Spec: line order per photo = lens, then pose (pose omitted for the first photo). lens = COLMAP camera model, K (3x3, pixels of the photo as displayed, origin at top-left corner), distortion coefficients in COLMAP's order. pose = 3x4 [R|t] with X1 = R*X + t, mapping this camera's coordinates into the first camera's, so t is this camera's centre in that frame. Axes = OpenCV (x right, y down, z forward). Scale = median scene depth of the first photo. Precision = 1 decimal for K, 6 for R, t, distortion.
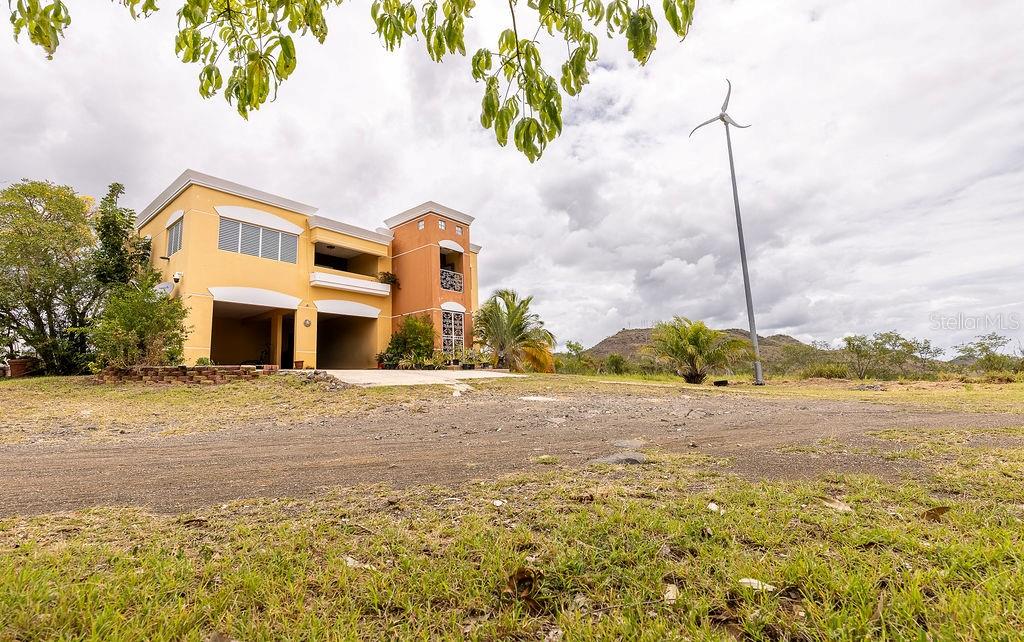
lens RADIAL K [[433.3, 0, 511.4], [0, 433.3, 321.5], [0, 0, 1]] dist [-0.001388, 0.000300]
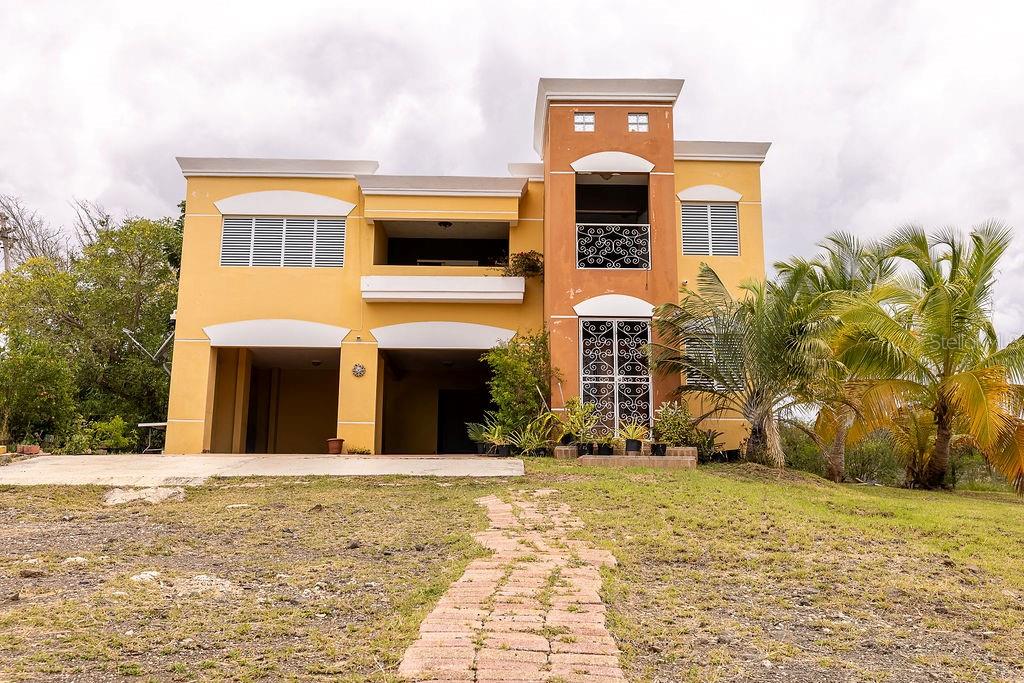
lens RADIAL K [[873.1, 0, 514.6], [0, 873.1, 345.5], [0, 0, 1]] dist [-0.003196, 0.007445]
pose [[0.632877, -0.094479, -0.768466, 0.459486], [0.075149, 0.995336, -0.060482, 0.048553], [0.770596, -0.019472, 0.637026, 0.398128]]
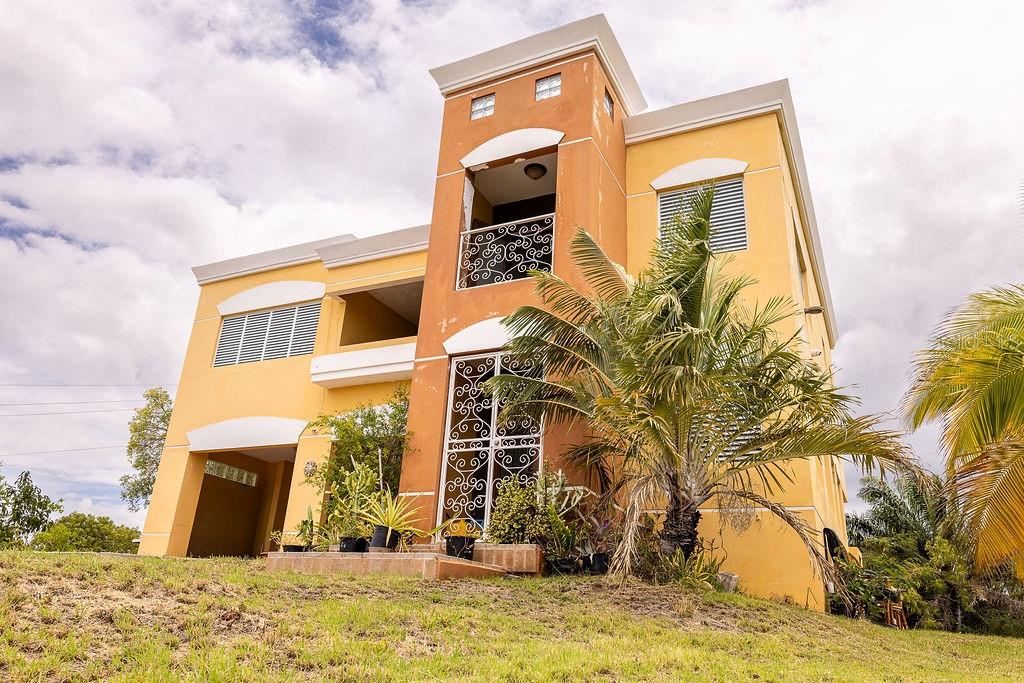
lens RADIAL K [[754.0, 0, 511.7], [0, 754.0, 334.4], [0, 0, 1]] dist [0.001267, -0.001685]
pose [[0.204498, -0.324265, -0.923598, 0.320962], [0.069851, 0.945966, -0.316652, 0.122521], [0.976372, 0.000240, 0.216099, 0.927673]]
